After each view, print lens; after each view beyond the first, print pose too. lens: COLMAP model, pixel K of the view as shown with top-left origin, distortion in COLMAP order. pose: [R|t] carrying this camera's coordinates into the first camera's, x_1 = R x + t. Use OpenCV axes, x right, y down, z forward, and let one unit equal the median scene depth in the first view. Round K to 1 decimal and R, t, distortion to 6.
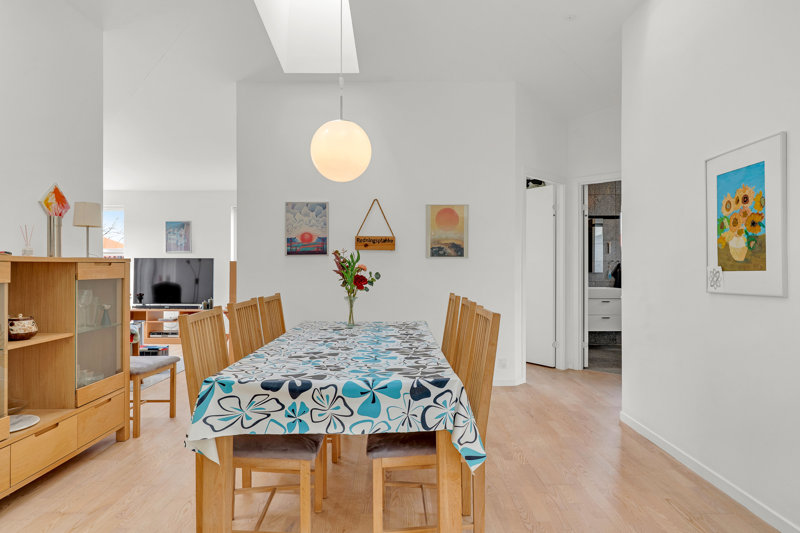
lens RADIAL K [[480.7, 0, 400.0], [0, 480.7, 266.5], [0, 0, 1]] dist [-0.001532, -0.000969]
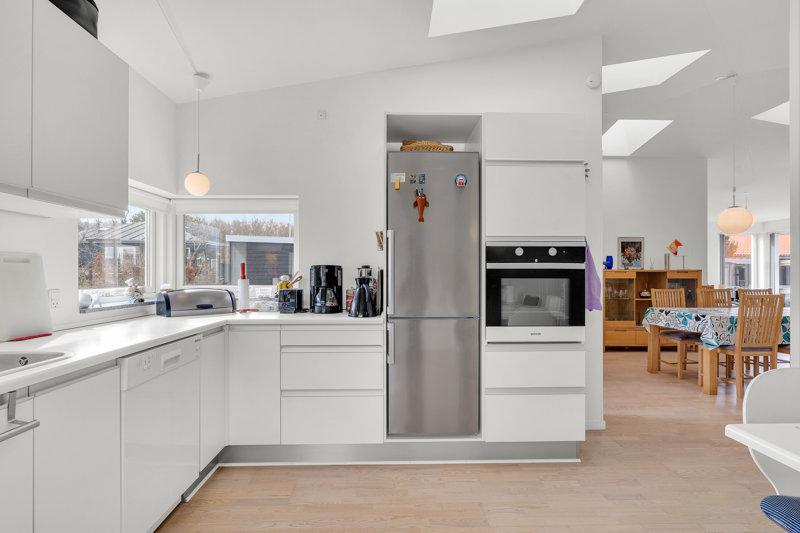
lens RADIAL K [[406.9, 0, 401.5], [0, 406.9, 271.6], [0, 0, 1]] dist [-0.001665, -0.000370]
pose [[0.016186, -0.003140, -0.999864, 2.357397], [-0.001361, 0.999994, -0.003163, 0.001013], [0.999868, 0.001412, 0.016182, -0.743408]]
